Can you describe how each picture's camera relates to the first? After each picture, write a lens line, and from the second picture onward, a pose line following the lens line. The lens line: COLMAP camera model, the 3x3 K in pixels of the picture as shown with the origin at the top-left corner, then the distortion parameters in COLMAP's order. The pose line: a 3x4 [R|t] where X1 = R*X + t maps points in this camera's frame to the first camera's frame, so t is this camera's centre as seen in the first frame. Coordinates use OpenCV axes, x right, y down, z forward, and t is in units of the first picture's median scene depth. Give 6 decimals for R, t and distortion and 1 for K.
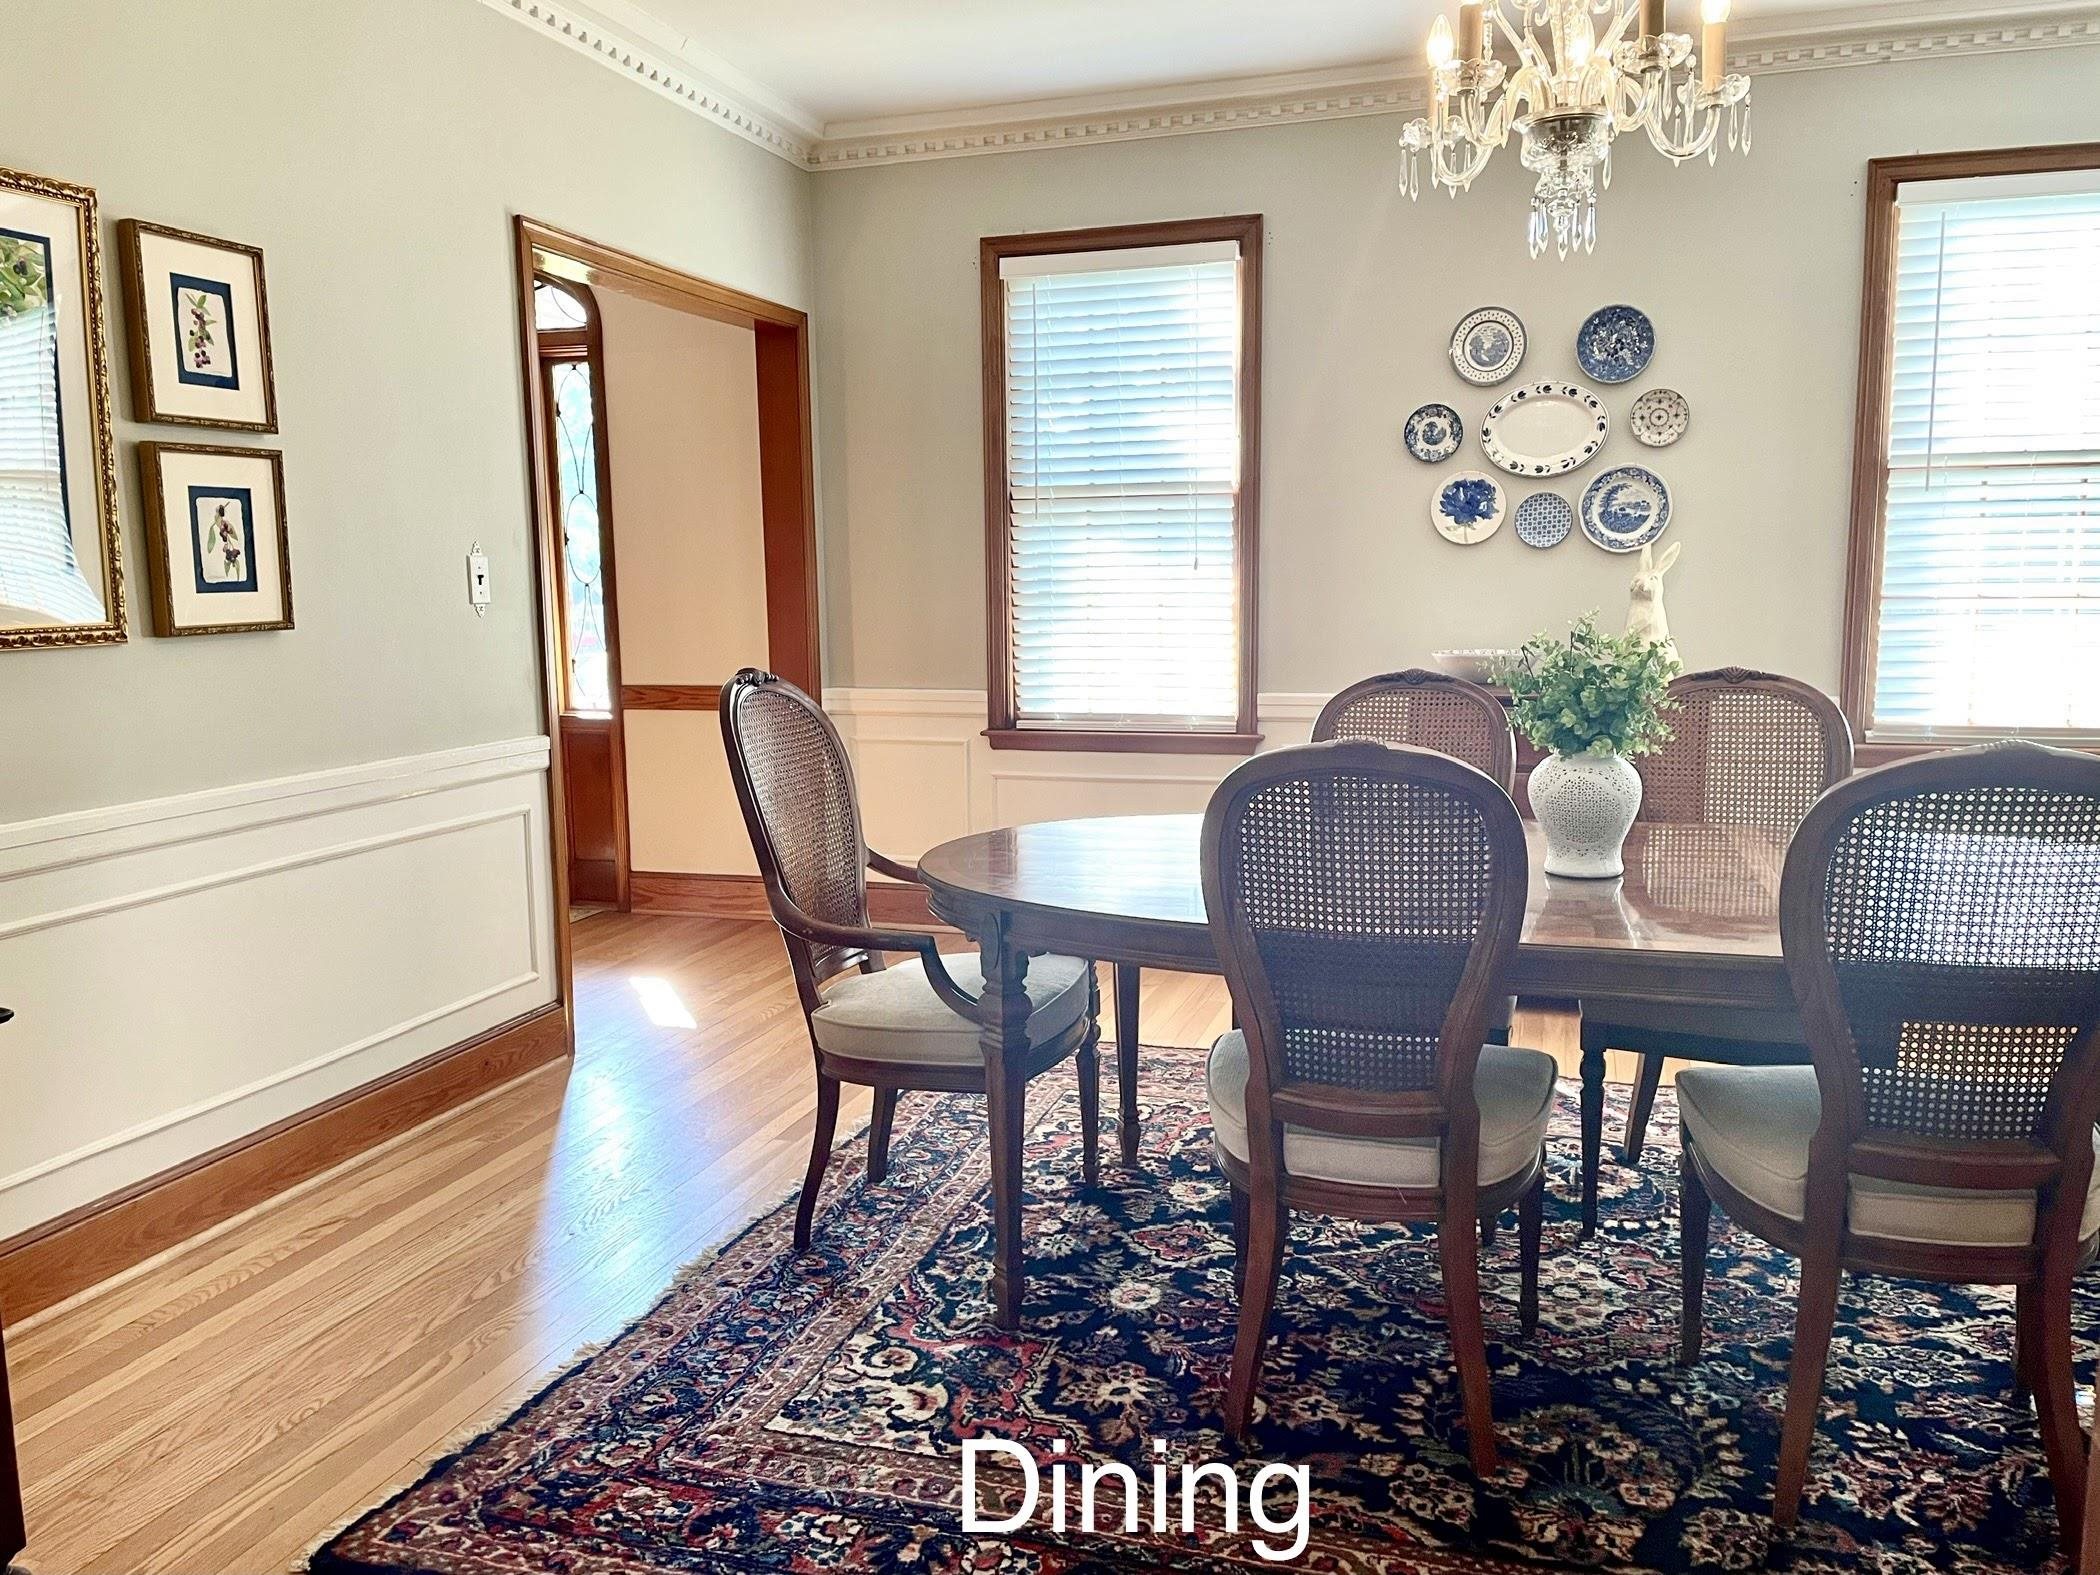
lens RADIAL K [[1573.9, 0, 1054.9], [0, 1573.9, 793.2], [0, 0, 1]] dist [0.068851, -0.097455]
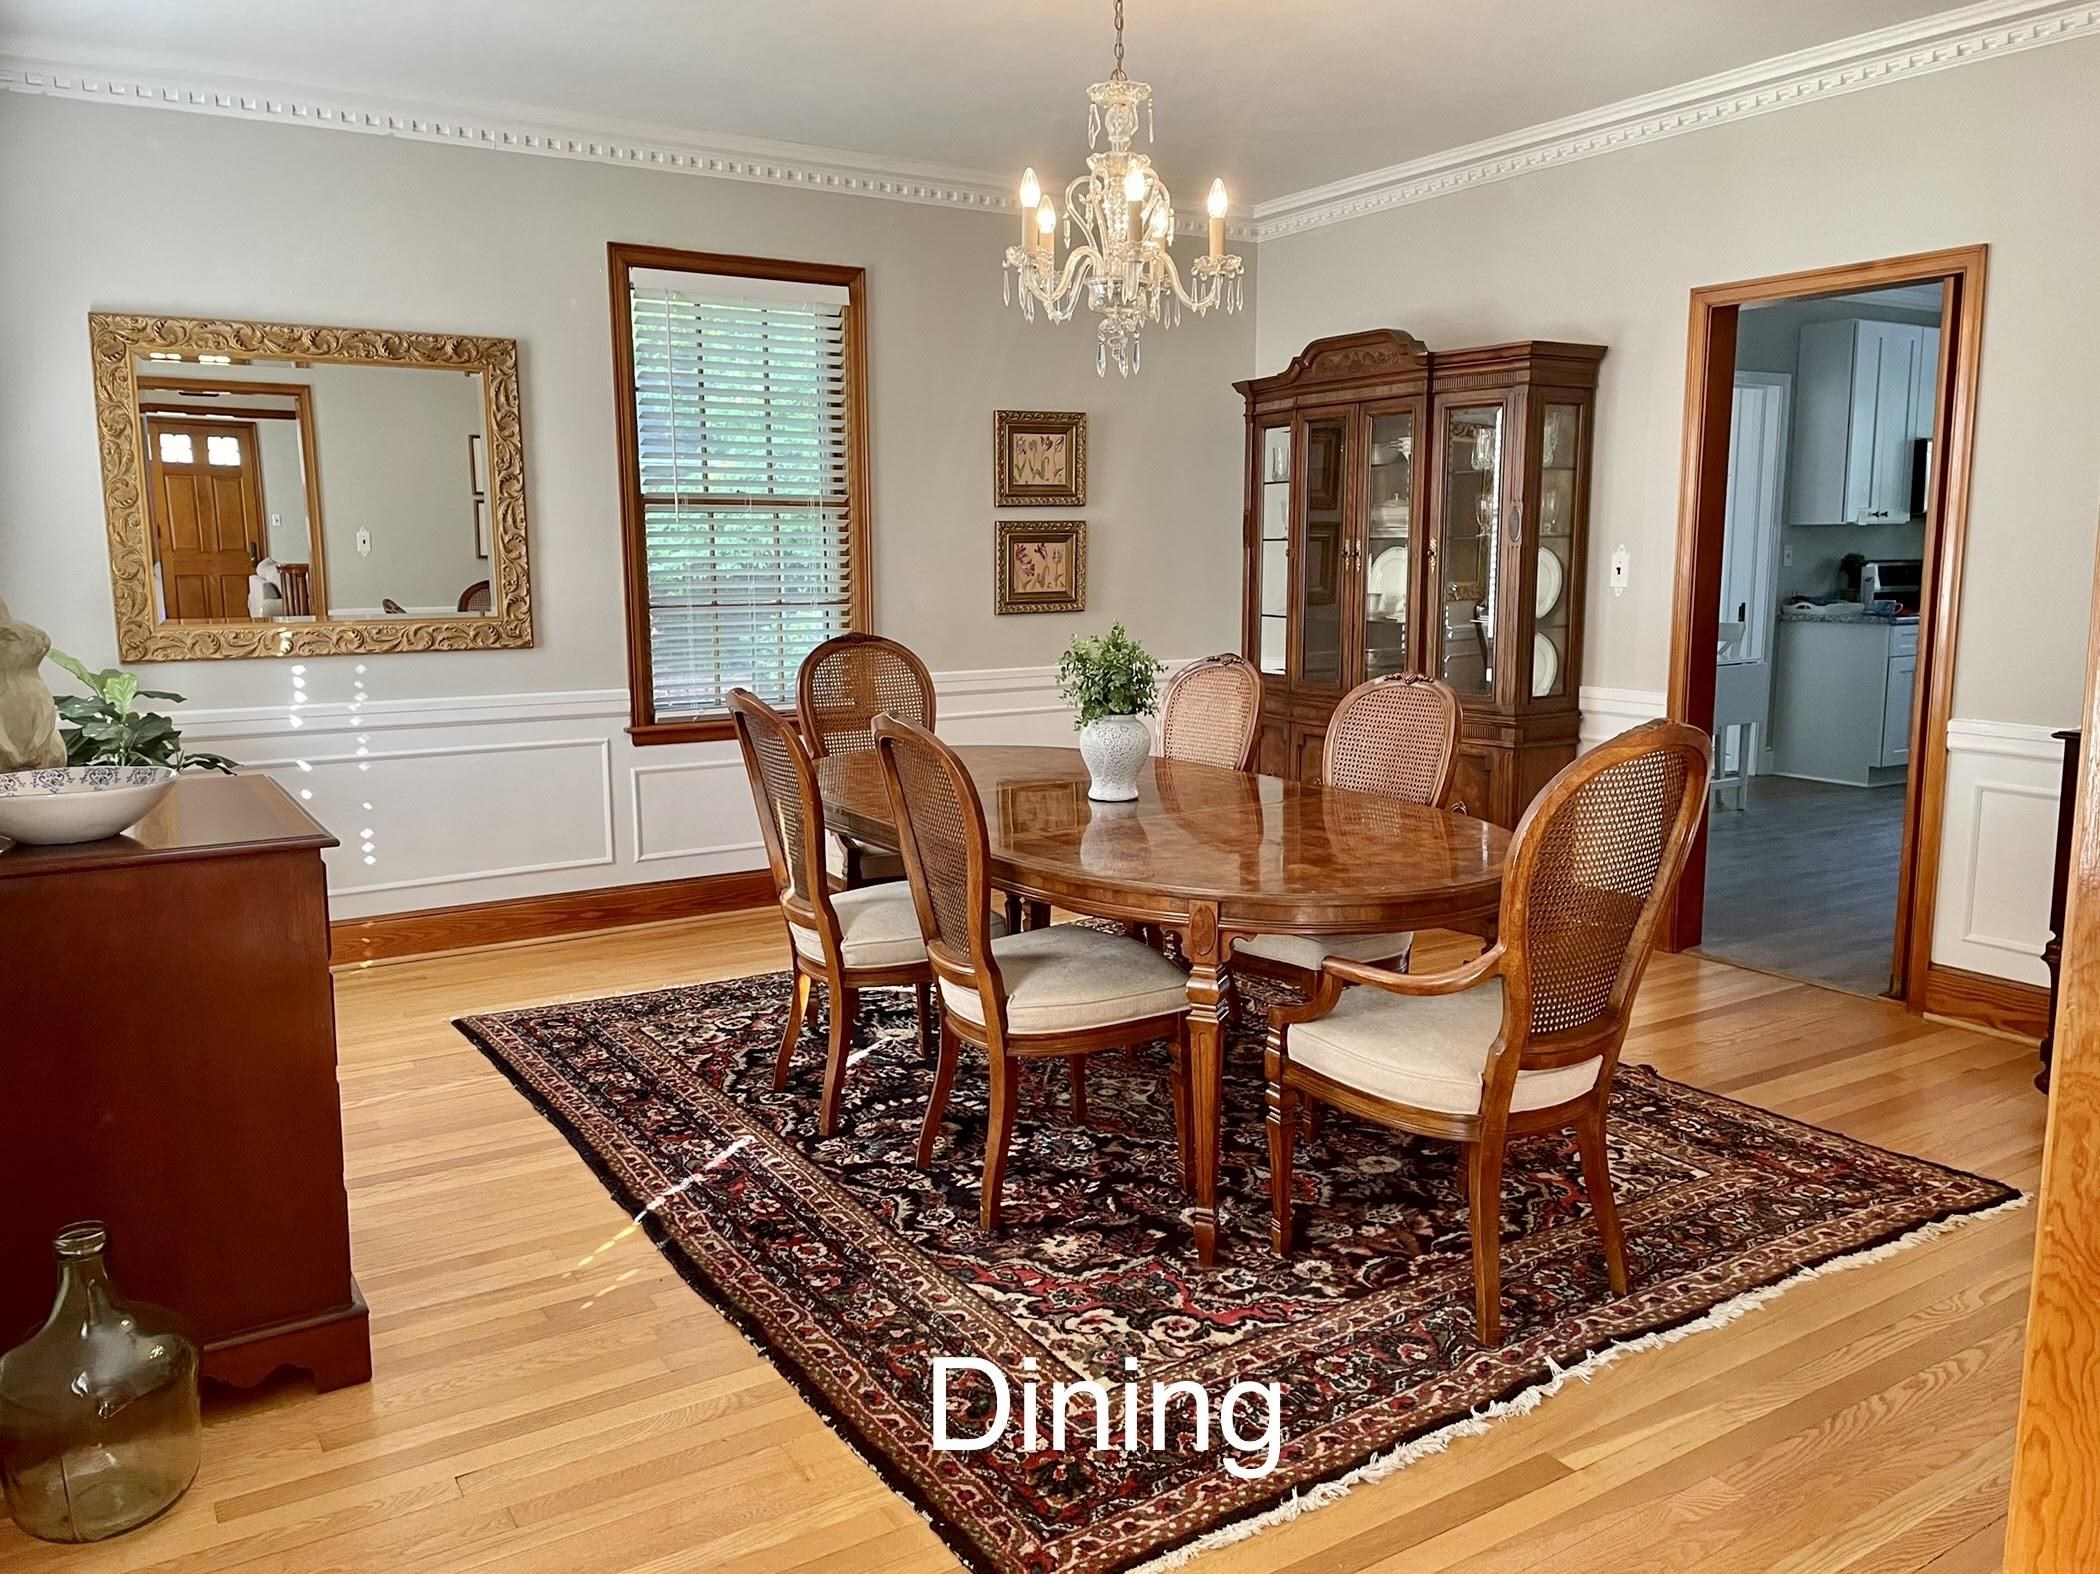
lens RADIAL K [[1573.9, 0, 1047.6], [0, 1573.9, 783.8], [0, 0, 1]] dist [0.068851, -0.097455]
pose [[-0.761070, -0.079941, 0.643725, -0.557284], [0.108581, 0.962675, 0.247924, -0.329224], [-0.639518, 0.258584, -0.723983, 2.079373]]
